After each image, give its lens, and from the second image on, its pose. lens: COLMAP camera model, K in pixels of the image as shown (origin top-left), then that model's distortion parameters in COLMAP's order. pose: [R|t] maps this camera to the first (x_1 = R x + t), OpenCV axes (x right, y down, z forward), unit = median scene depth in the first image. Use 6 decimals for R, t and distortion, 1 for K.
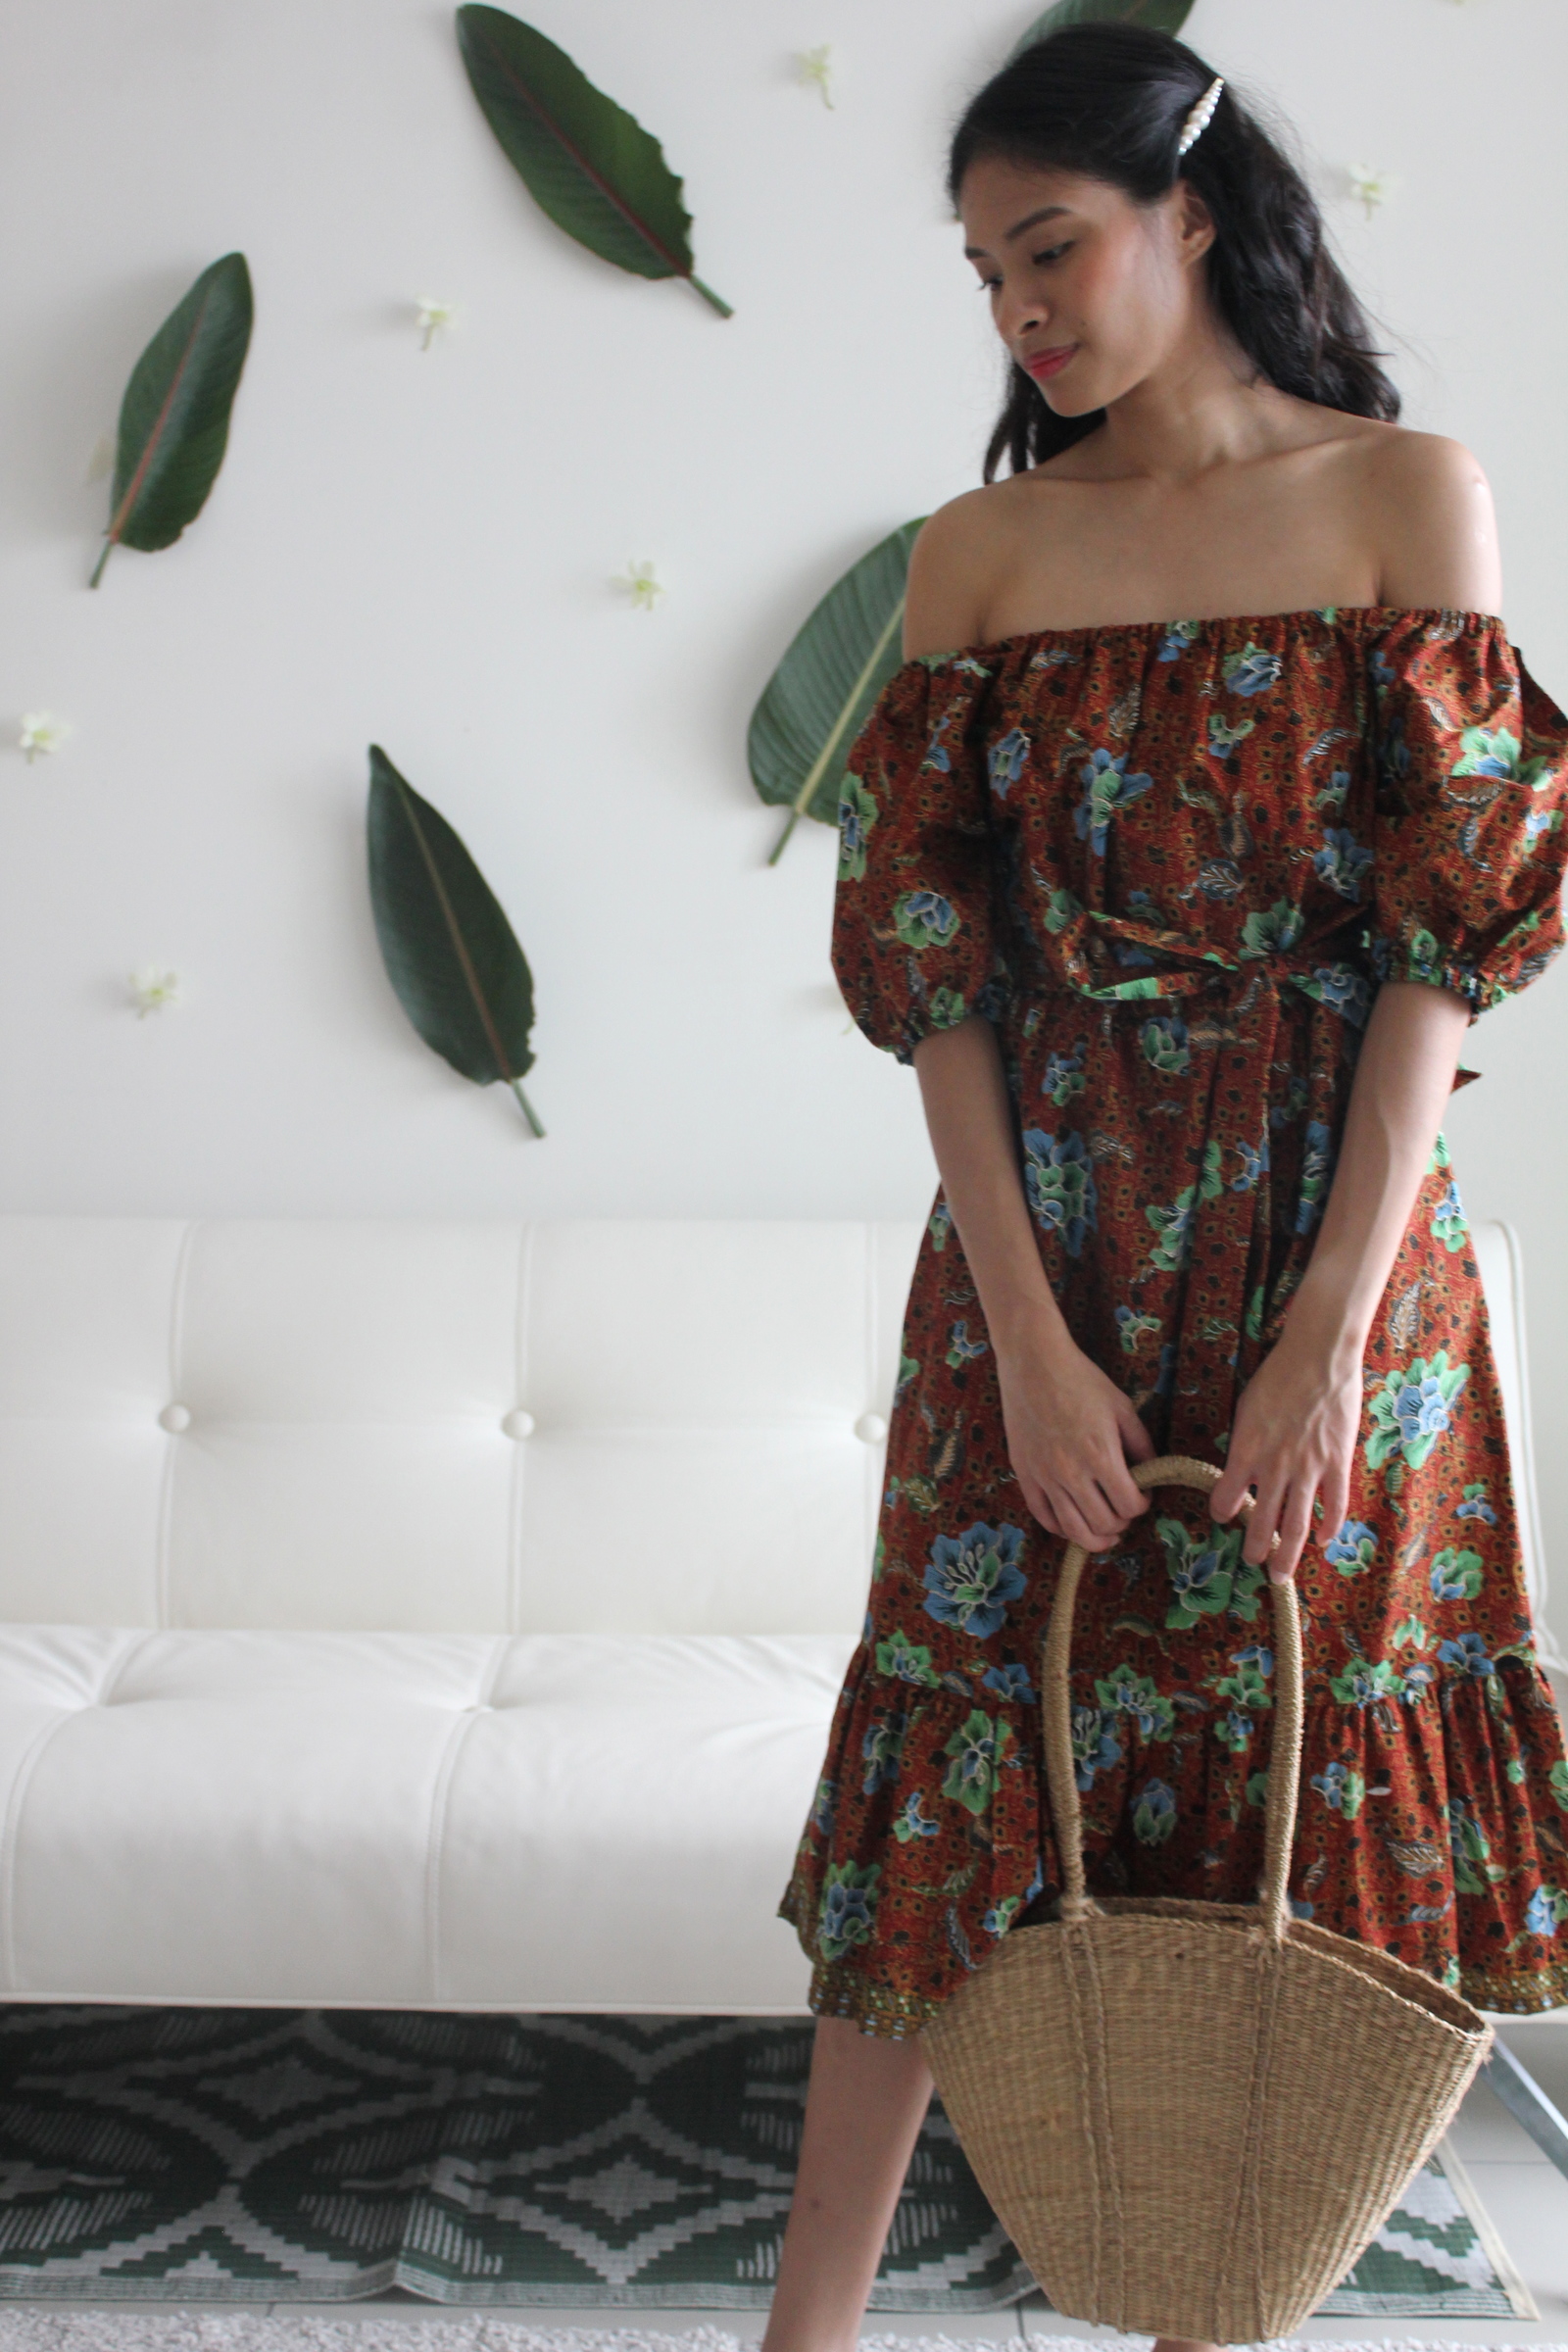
lens RADIAL K [[3049.0, 0, 794.1], [0, 3049.0, 1165.2], [0, 0, 1]] dist [-0.039729, 0.000000]
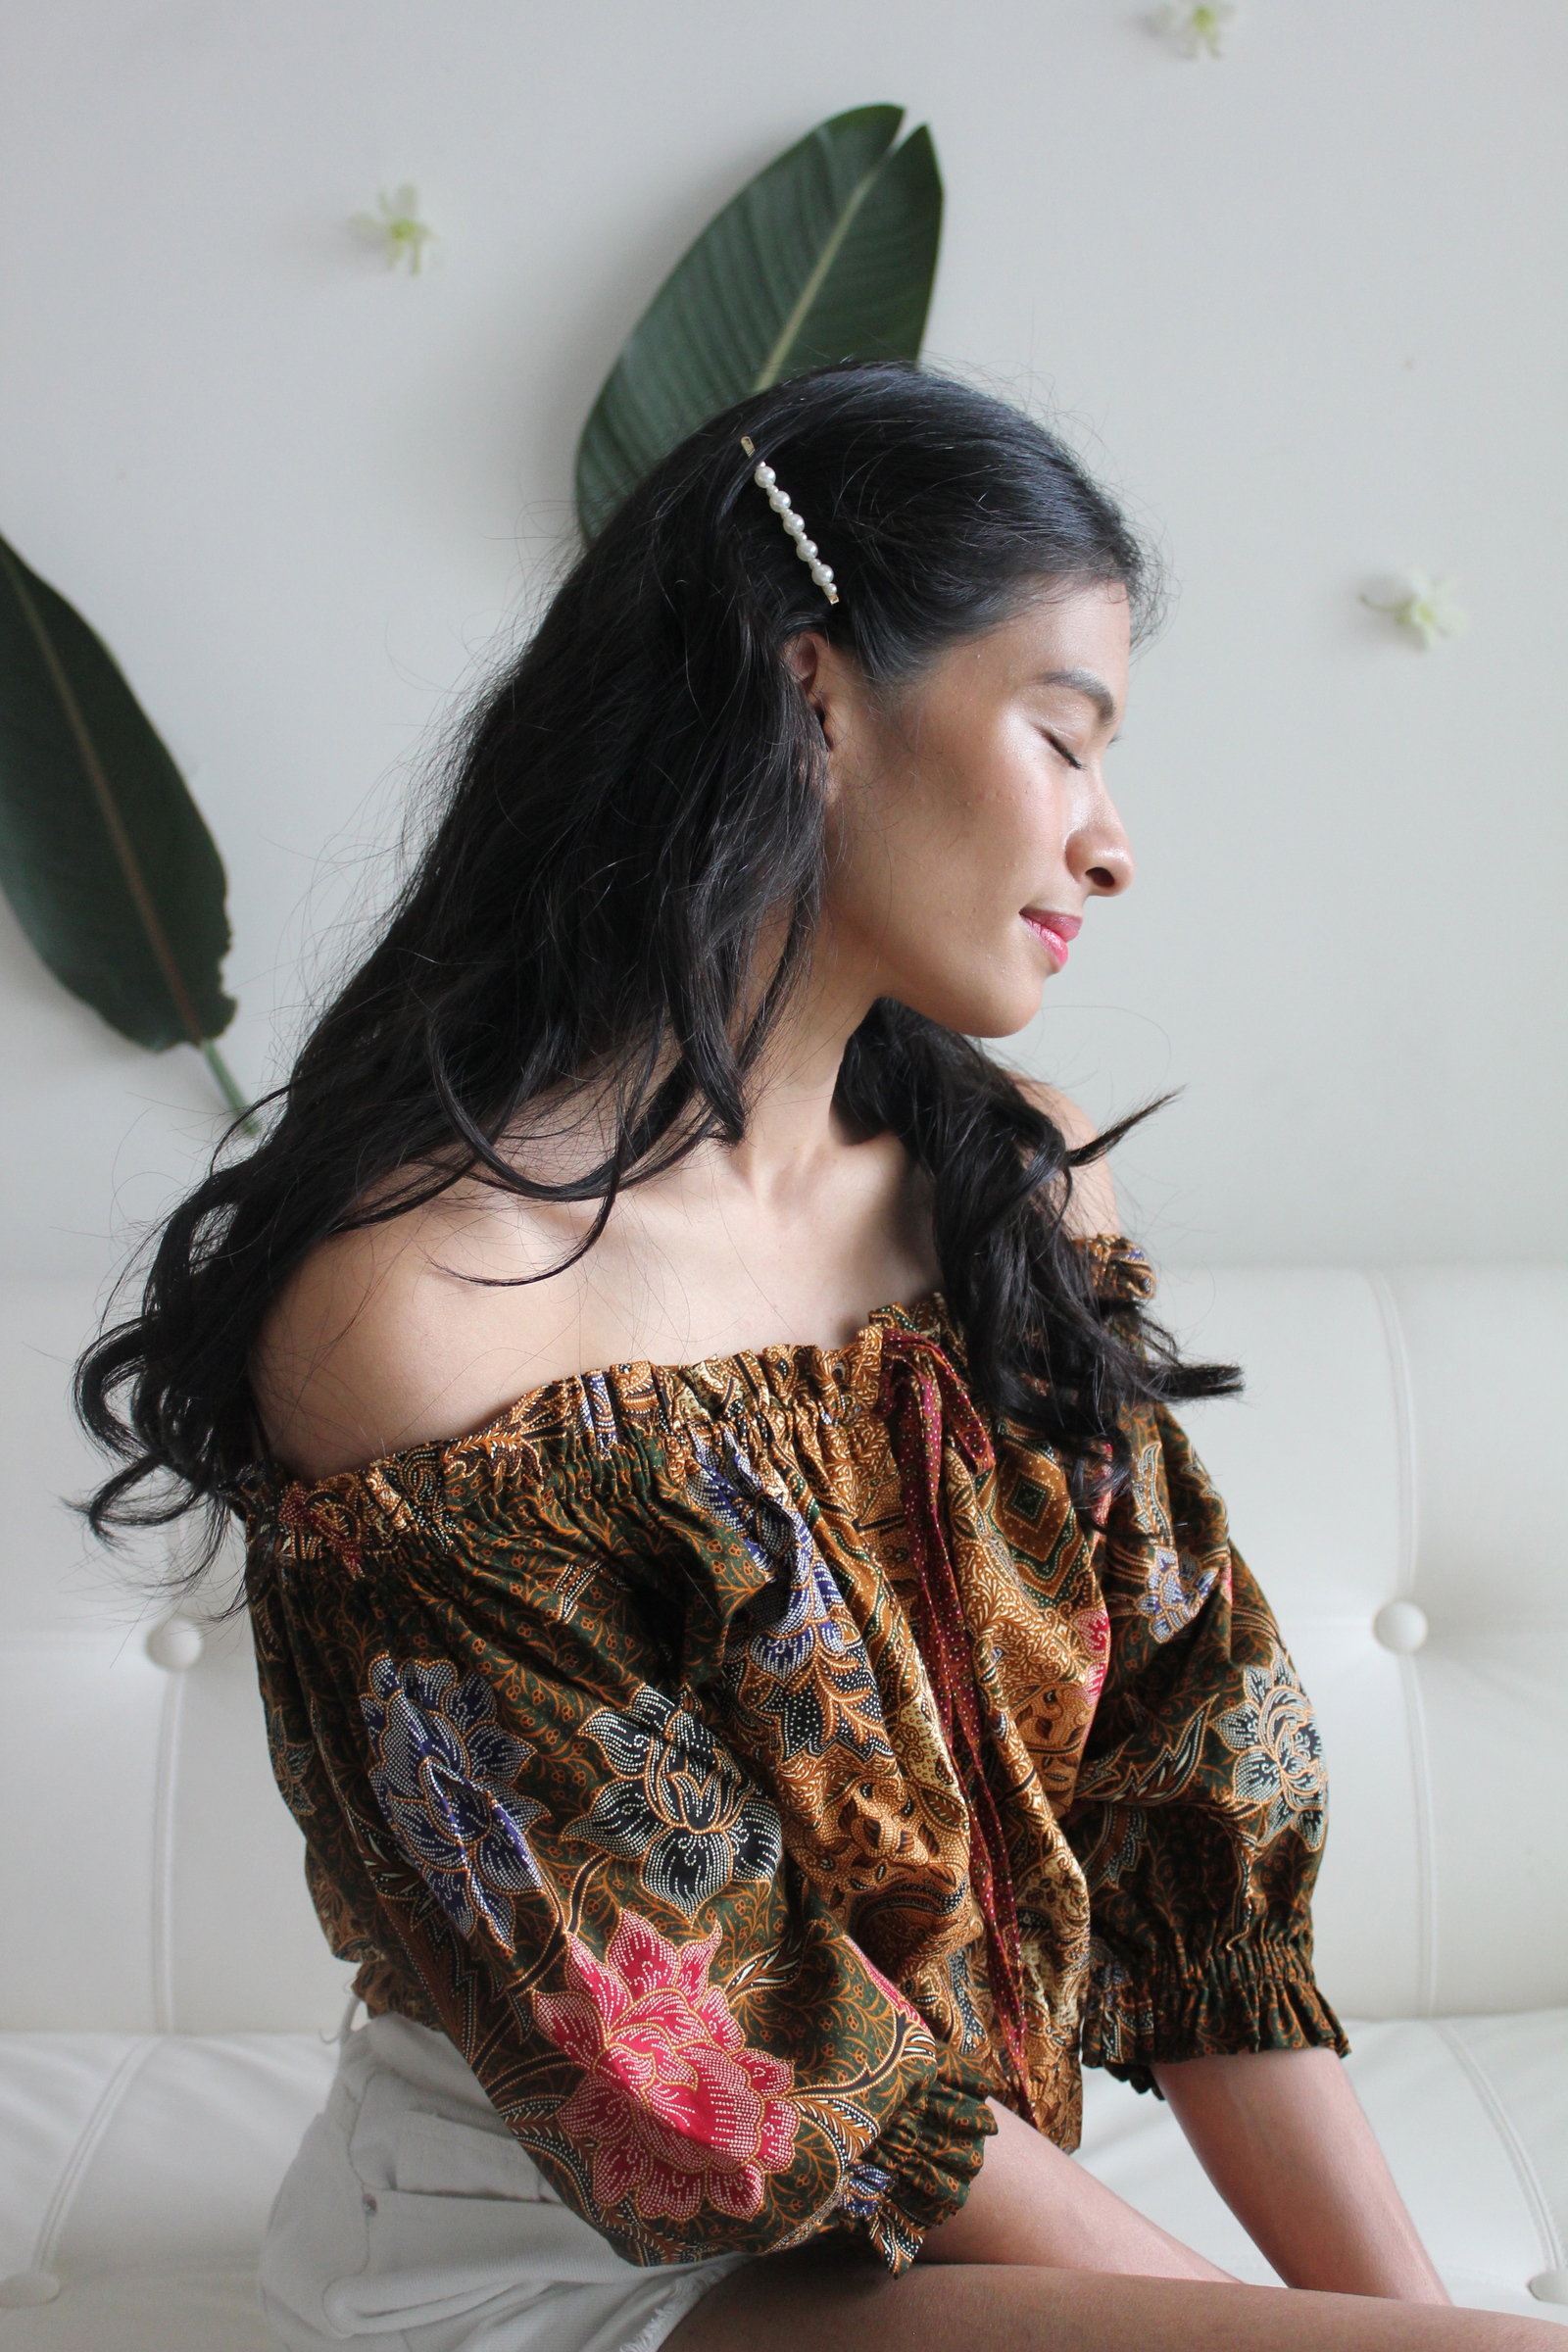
lens RADIAL K [[2548.0, 0, 787.9], [0, 2548.0, 1172.6], [0, 0, 1]] dist [-0.064986, 0.000000]
pose [[0.999699, -0.014087, 0.020111, 0.015811], [0.013810, 0.999809, 0.013851, -0.007675], [-0.020302, -0.013569, 0.999702, 0.518729]]
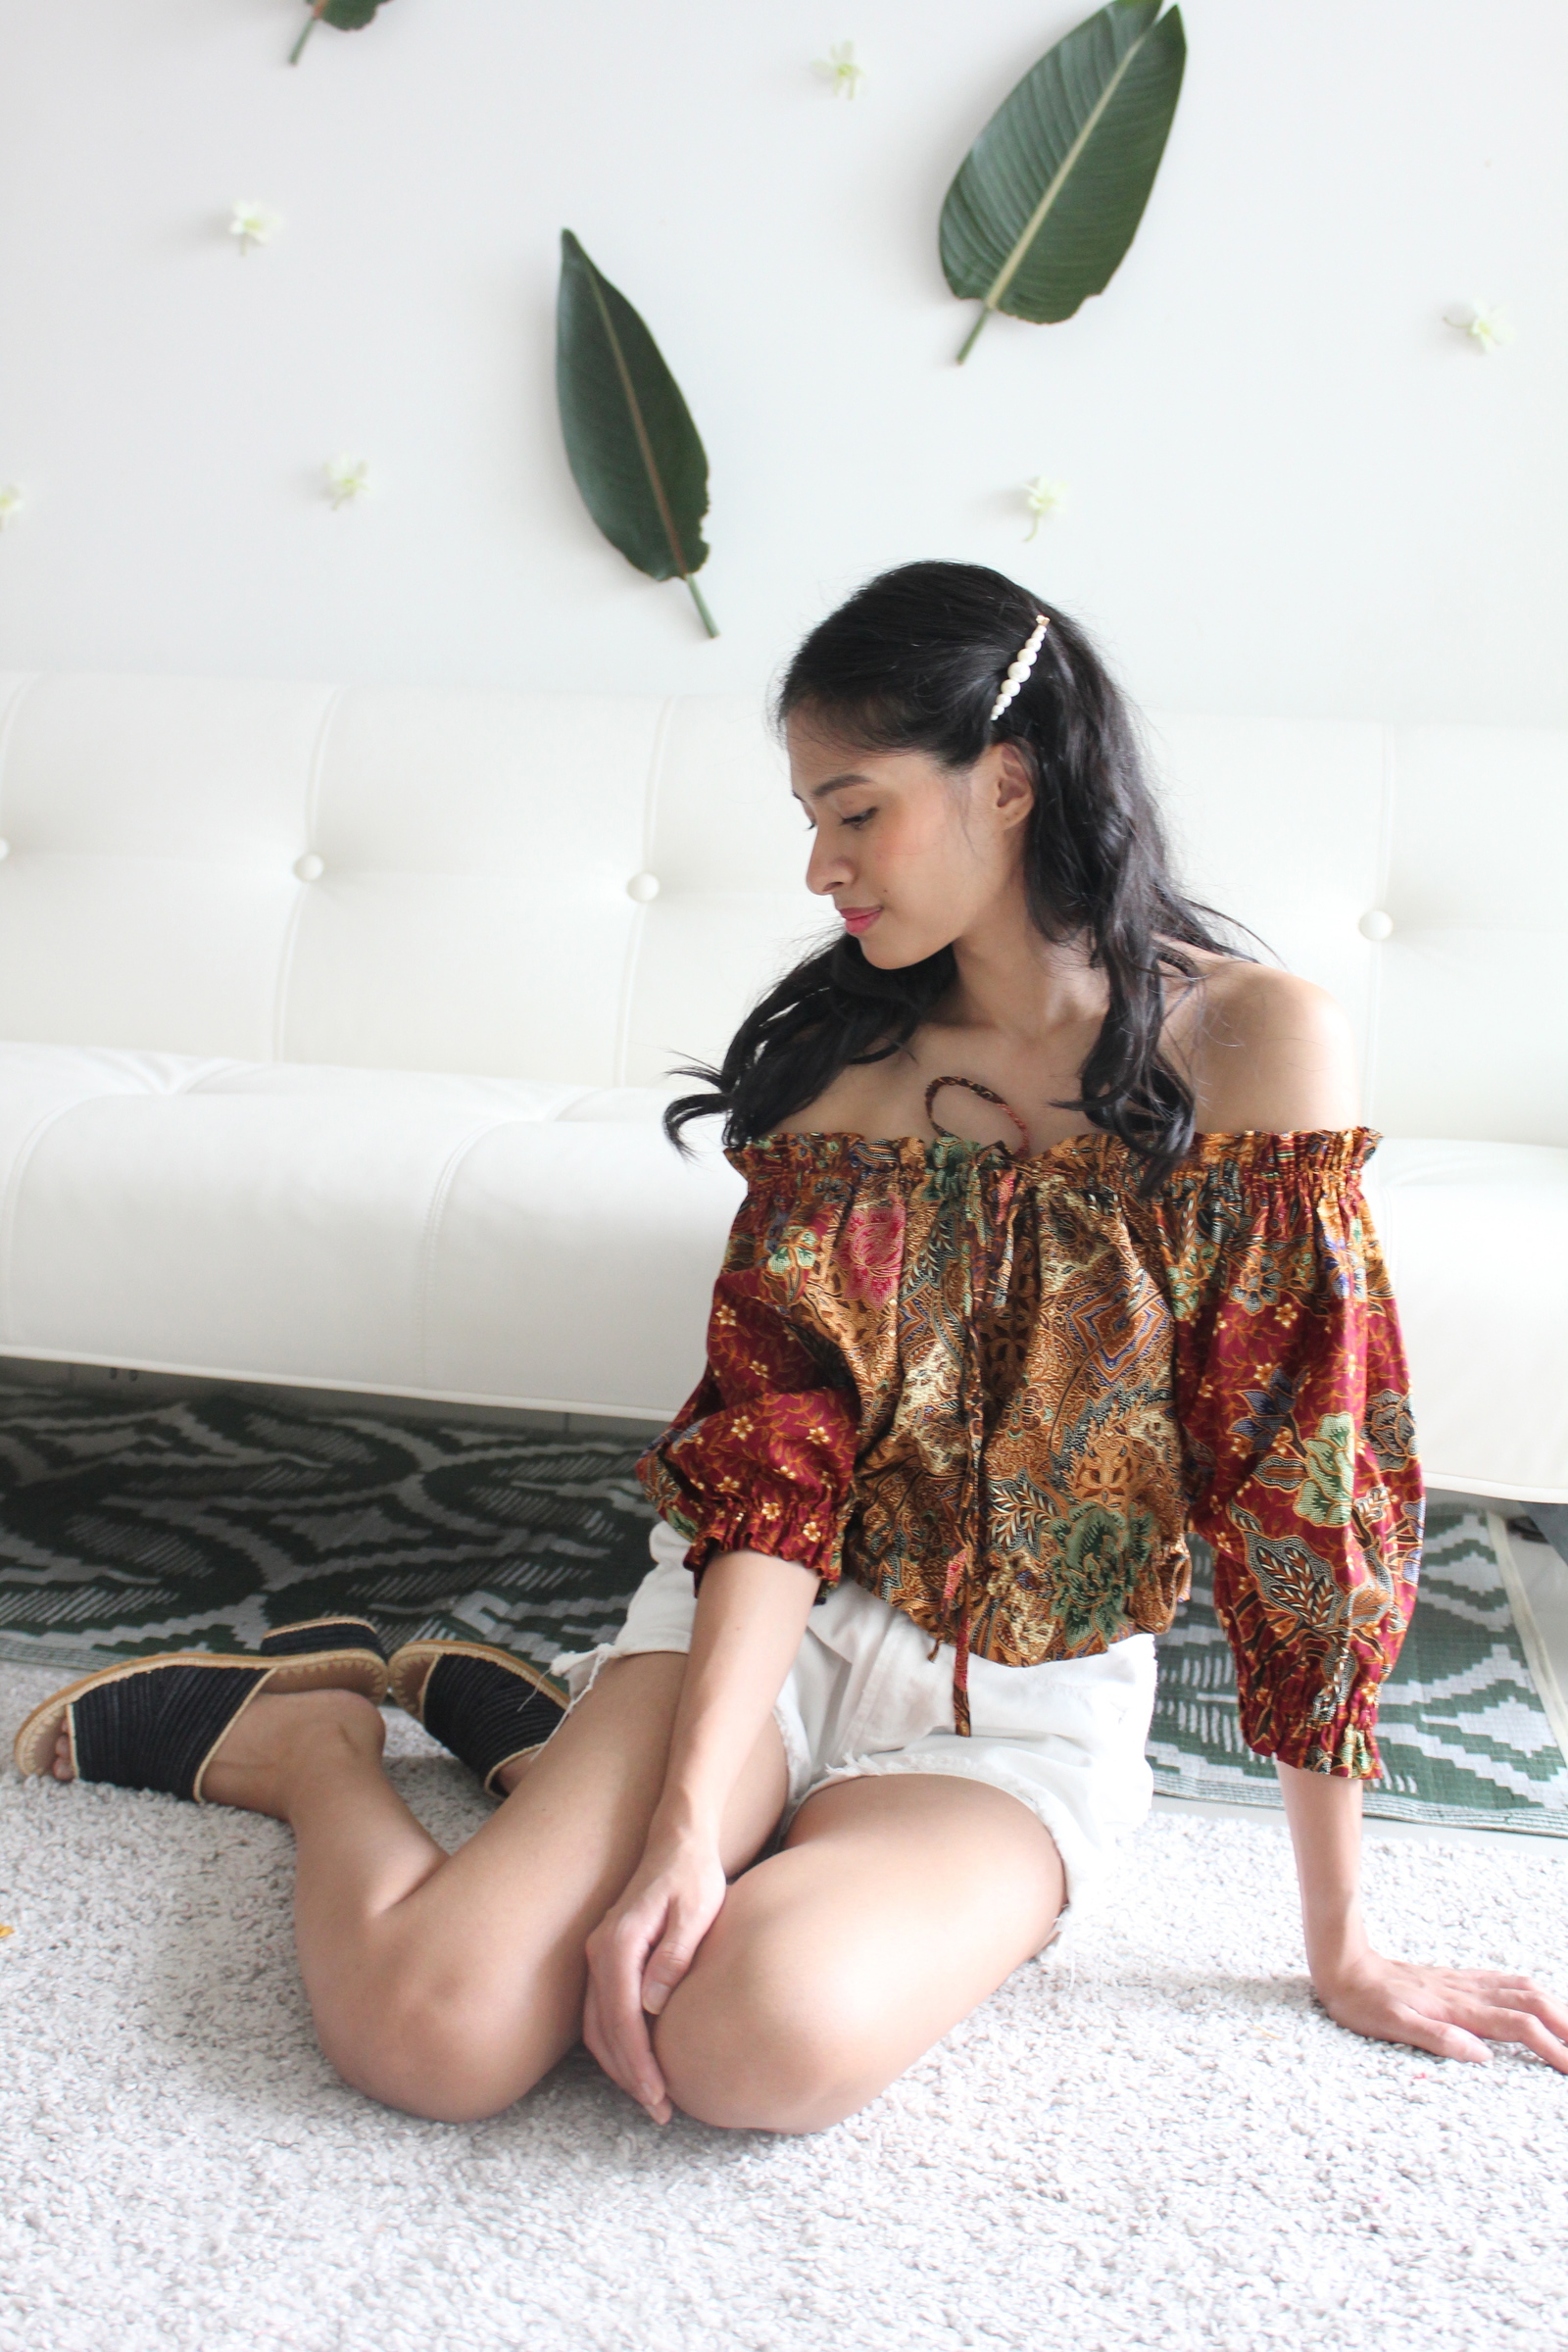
lens RADIAL K [[2545.7, 0, 786.4], [0, 2545.7, 1173.5], [0, 0, 1]] dist [-0.075661, 0.000000]
pose [[0.984887, 0.066974, -0.159724, 0.089742], [-0.060545, 0.997160, 0.044783, 0.135599], [0.162270, -0.034436, 0.986145, 0.200667]]
